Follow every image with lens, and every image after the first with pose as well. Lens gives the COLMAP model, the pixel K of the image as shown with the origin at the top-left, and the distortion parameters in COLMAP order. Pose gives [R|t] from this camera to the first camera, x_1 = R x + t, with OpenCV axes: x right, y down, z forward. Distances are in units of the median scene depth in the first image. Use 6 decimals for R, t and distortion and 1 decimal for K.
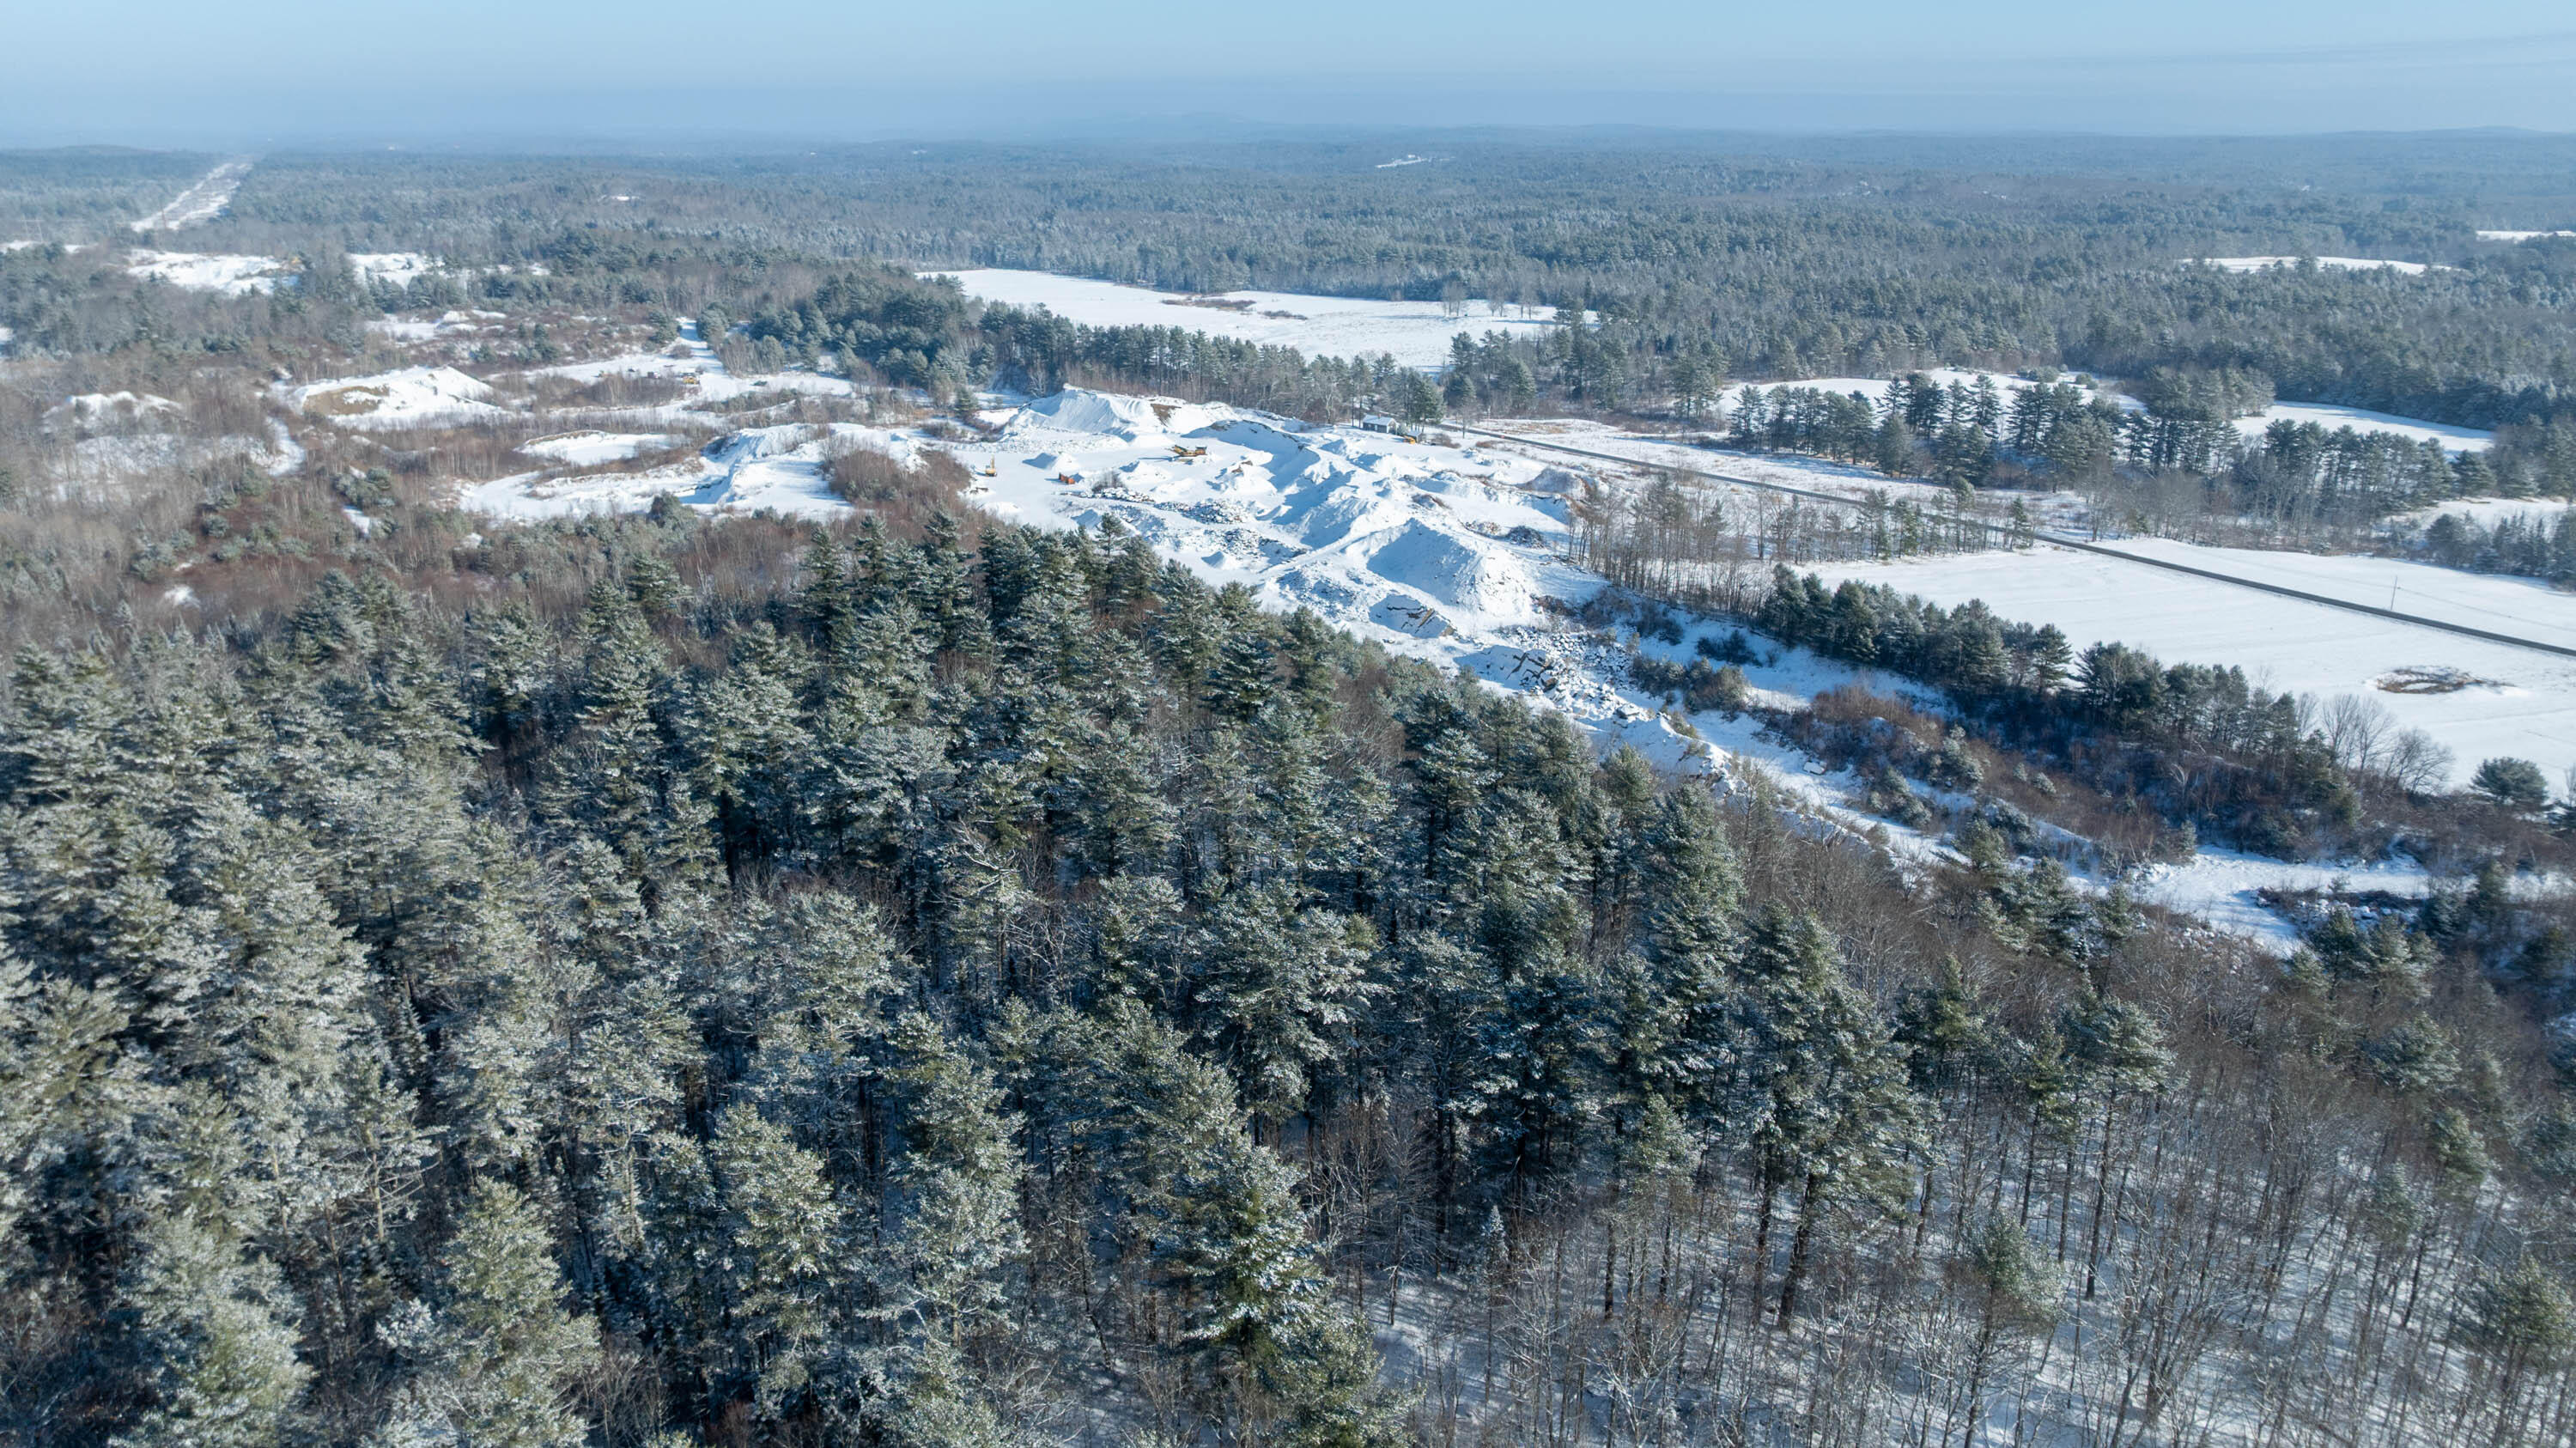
lens RADIAL K [[1798.0, 0, 1288.0], [0, 1798.0, 724.0], [0, 0, 1]] dist [-0.012599, -0.002400]
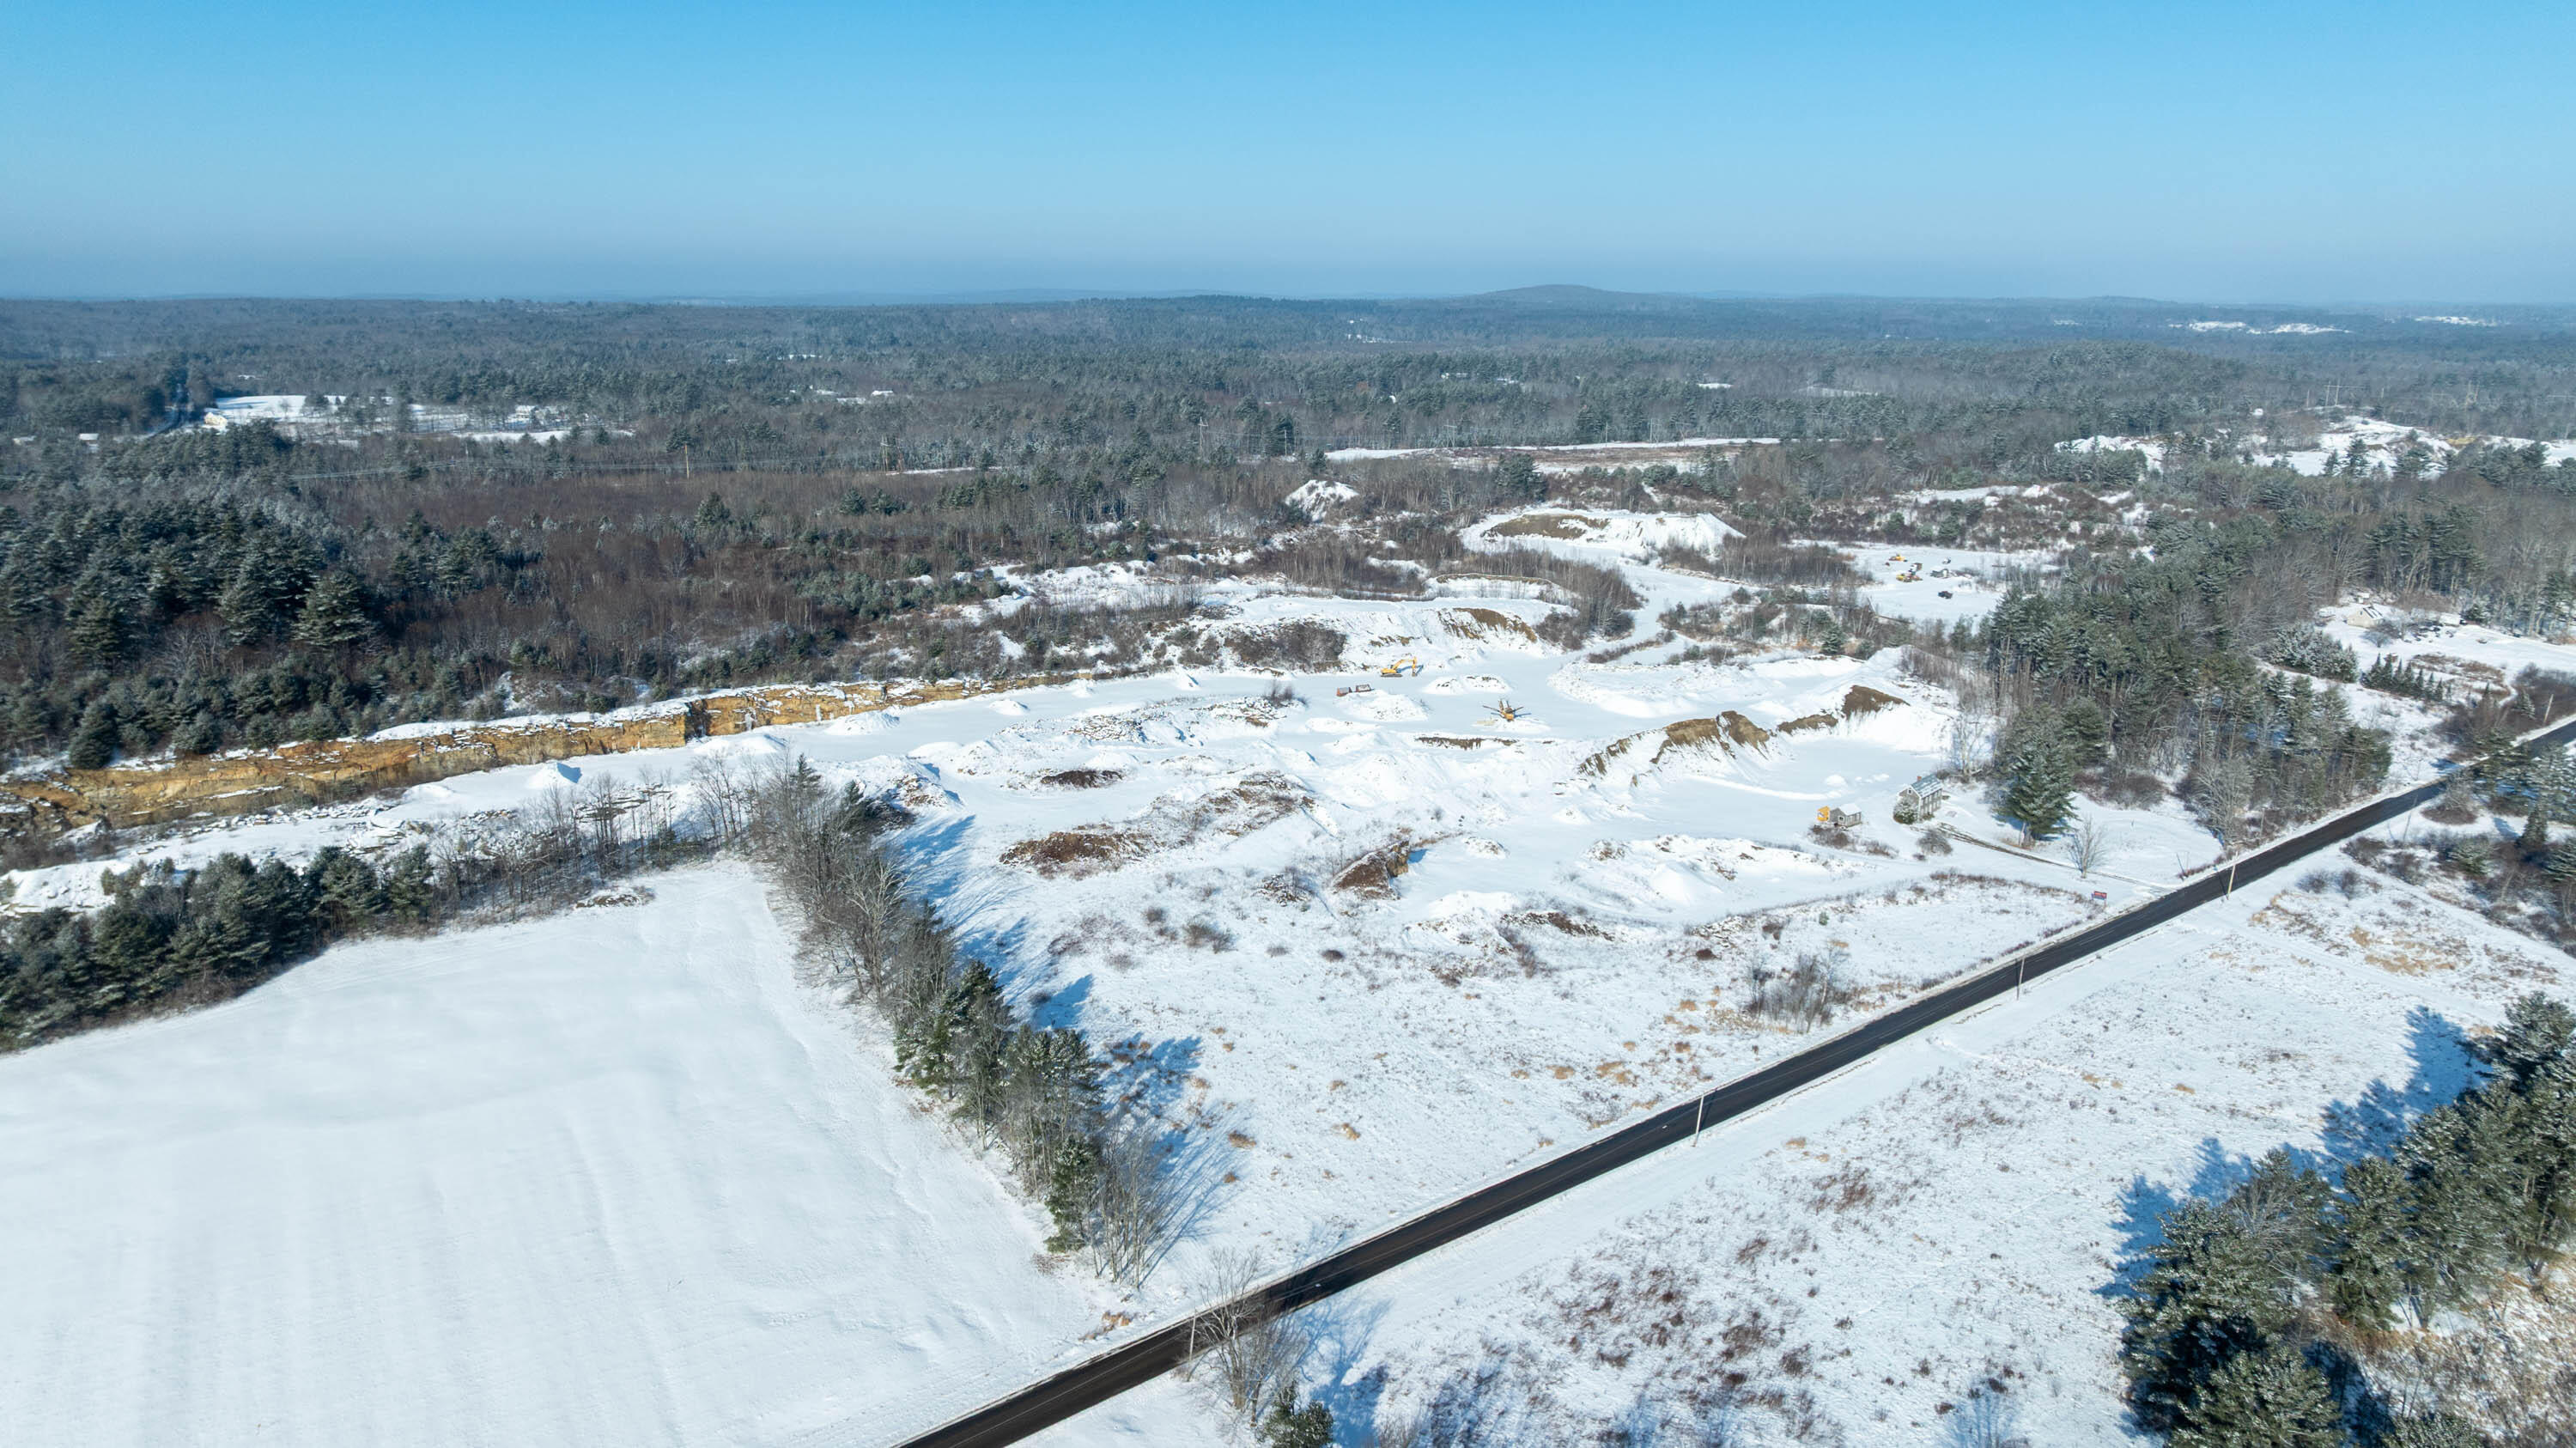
lens RADIAL K [[1798.0, 0, 1288.0], [0, 1798.0, 724.0], [0, 0, 1]] dist [-0.012599, -0.002400]
pose [[0.075825, 0.235361, -0.968946, 0.578822], [-0.320692, 0.925870, 0.199802, -0.229347], [0.944144, 0.295583, 0.145682, 0.686022]]
